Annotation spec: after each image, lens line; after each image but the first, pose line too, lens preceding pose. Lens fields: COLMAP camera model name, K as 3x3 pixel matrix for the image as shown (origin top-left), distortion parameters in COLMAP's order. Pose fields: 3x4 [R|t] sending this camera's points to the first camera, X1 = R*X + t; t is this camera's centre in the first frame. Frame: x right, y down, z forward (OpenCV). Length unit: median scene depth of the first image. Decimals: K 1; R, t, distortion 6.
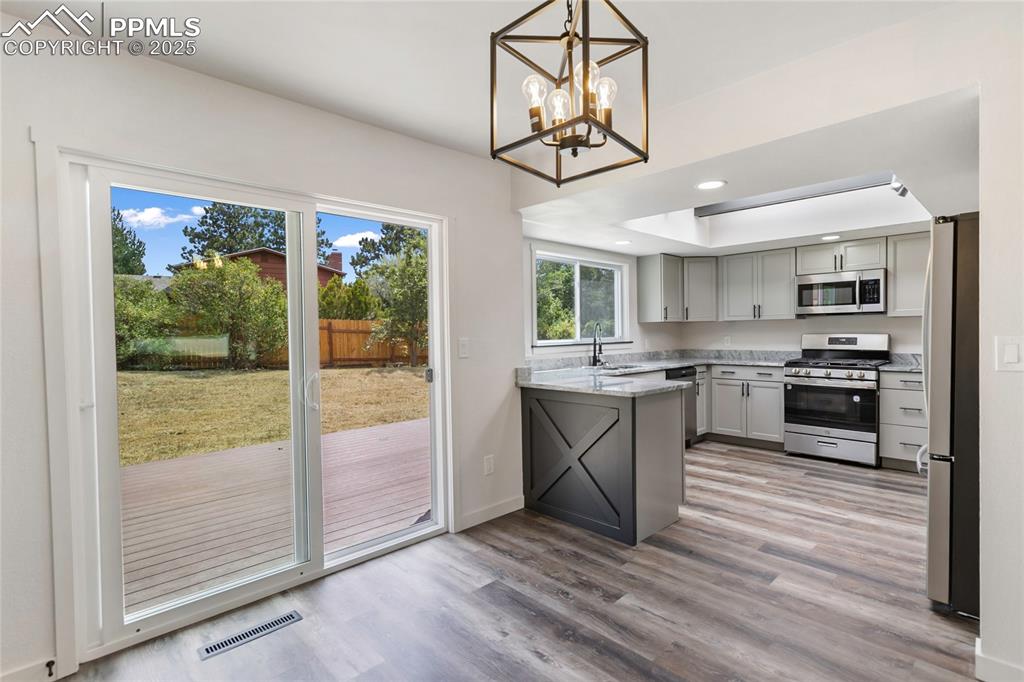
lens RADIAL K [[491.1, 0, 506.3], [0, 491.1, 343.2], [0, 0, 1]] dist [-0.002320, -0.000537]
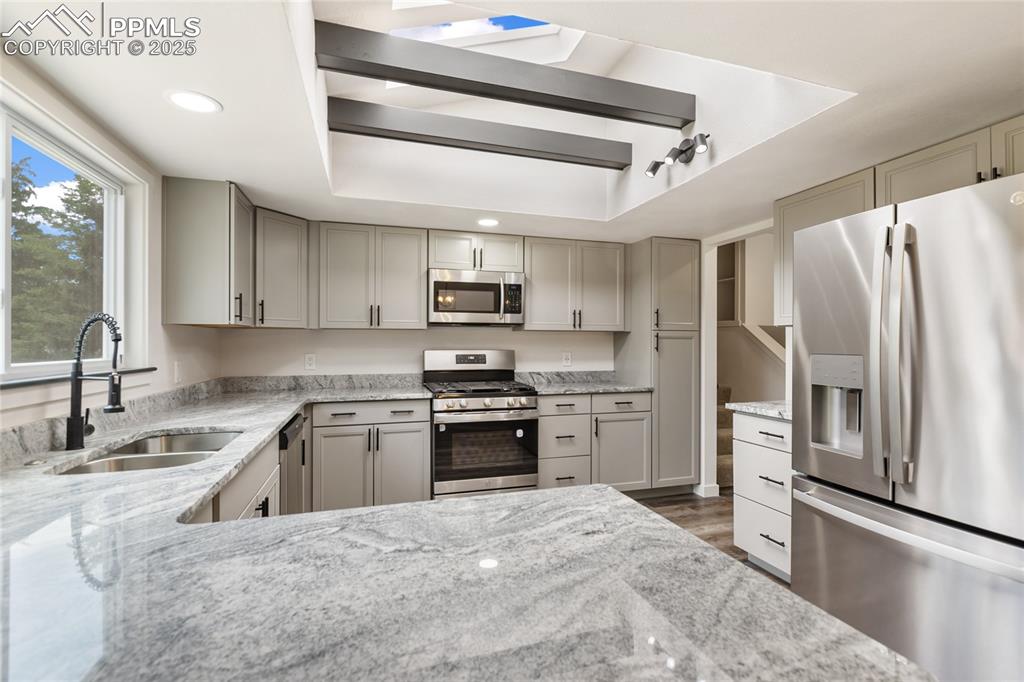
lens RADIAL K [[480.1, 0, 519.3], [0, 480.1, 339.2], [0, 0, 1]] dist [-0.002214, 0.001357]
pose [[0.432759, 0.022375, 0.901232, 0.021142], [0.014970, 0.999376, -0.032001, -0.011252], [-0.901386, 0.027340, 0.432153, 0.627913]]
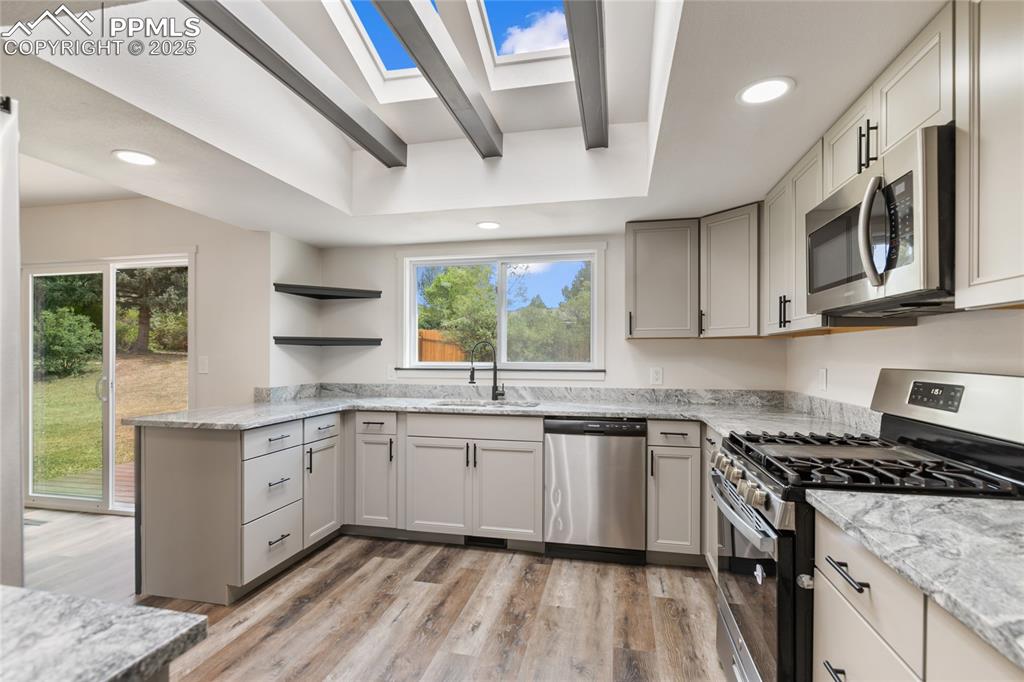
lens RADIAL K [[480.1, 0, 509.2], [0, 480.1, 348.6], [0, 0, 1]] dist [-0.002214, 0.001357]
pose [[0.554721, 0.004790, -0.832023, 0.835321], [-0.022764, 0.999696, -0.009422, -0.025154], [0.831725, 0.024167, 0.554662, 0.655257]]
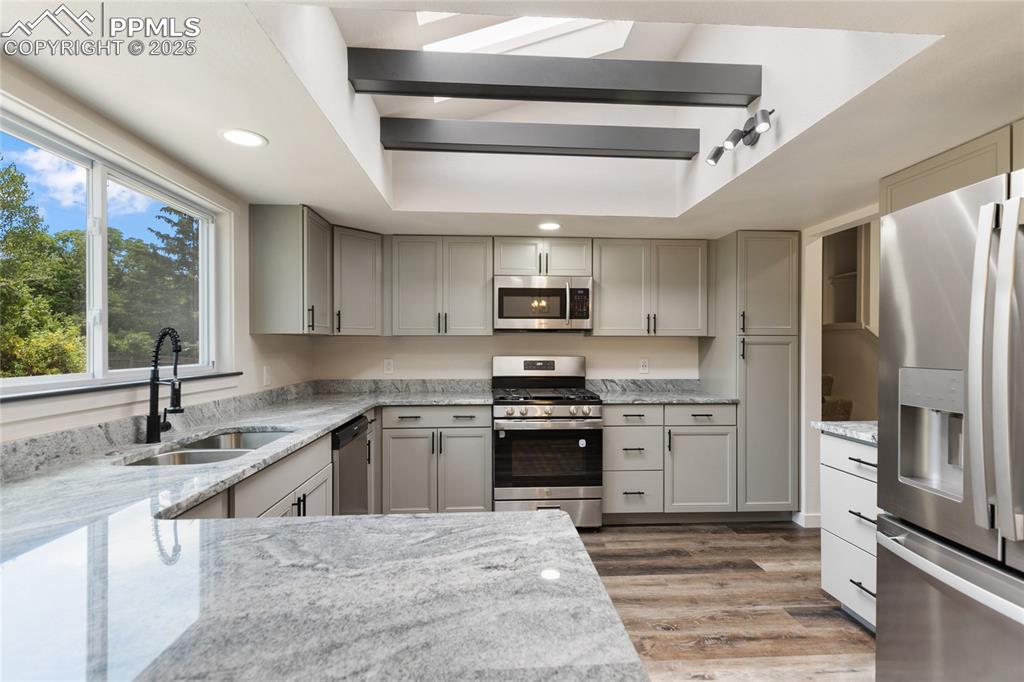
lens RADIAL K [[482.1, 0, 514.4], [0, 482.1, 343.4], [0, 0, 1]] dist [0.009968, -0.000853]
pose [[0.641380, 0.018330, 0.767004, 0.072680], [0.009387, 0.999452, -0.031735, -0.016295], [-0.767166, 0.027554, 0.640857, 0.566872]]
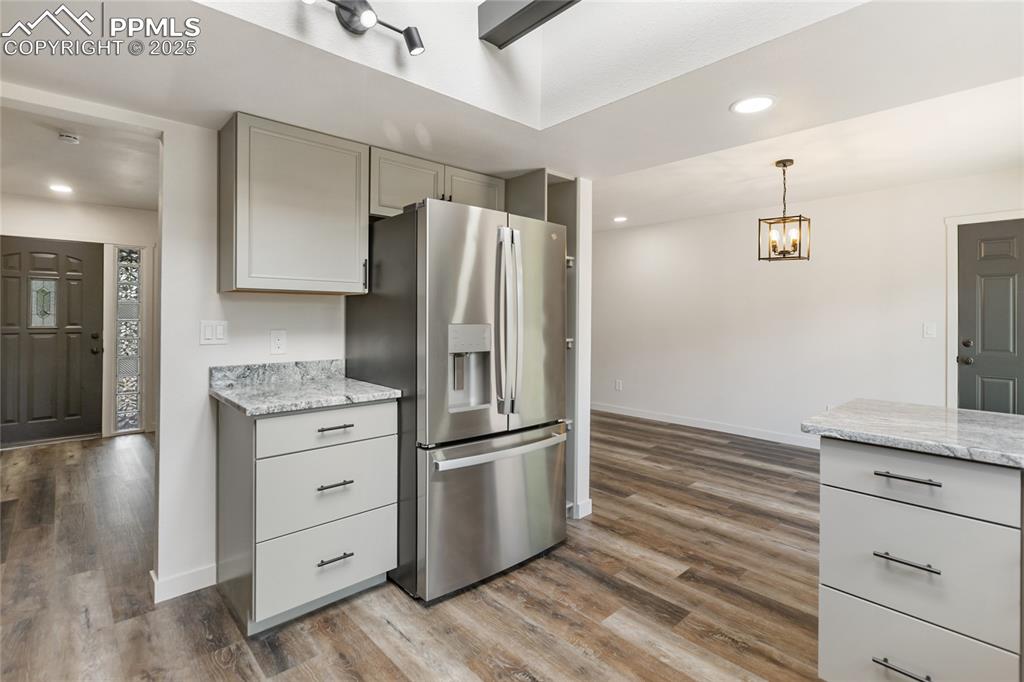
lens RADIAL K [[480.1, 0, 506.3], [0, 480.1, 313.3], [0, 0, 1]] dist [-0.002214, 0.001357]
pose [[-0.999675, 0.007606, 0.024350, 0.458710], [0.007987, 0.999847, 0.015554, -0.027228], [-0.024228, 0.015744, -0.999582, 1.029333]]
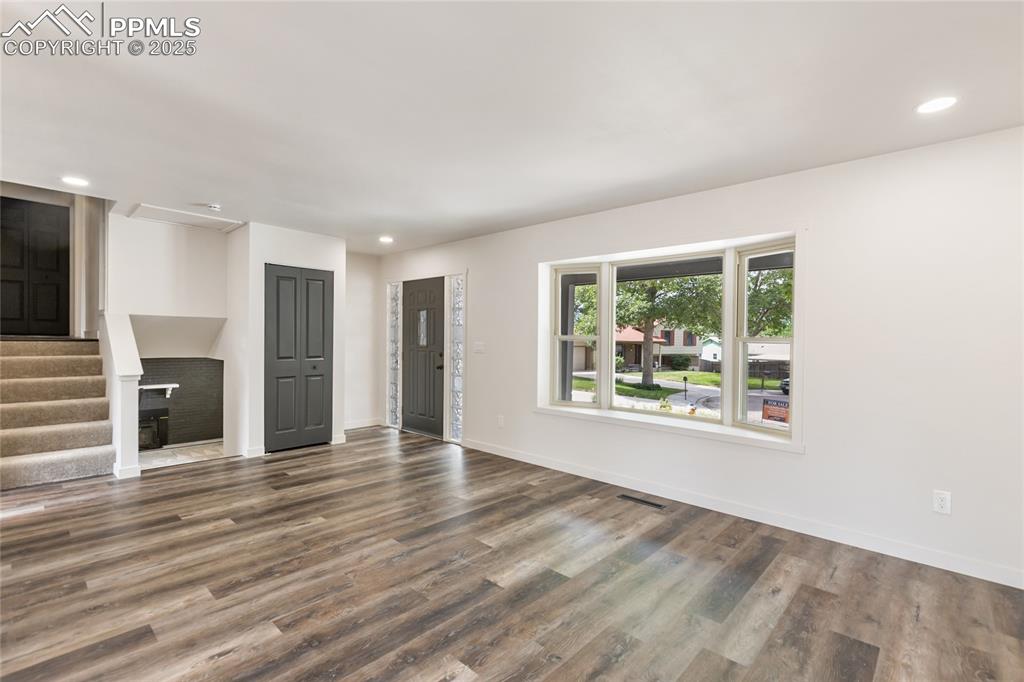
lens RADIAL K [[471.5, 0, 509.1], [0, 471.5, 354.9], [0, 0, 1]] dist [0.007069, -0.000566]
pose [[-0.067741, -0.026154, 0.997360, 0.142785], [0.013026, 0.999548, 0.027096, 0.003552], [-0.997618, 0.014827, -0.067370, -0.126630]]
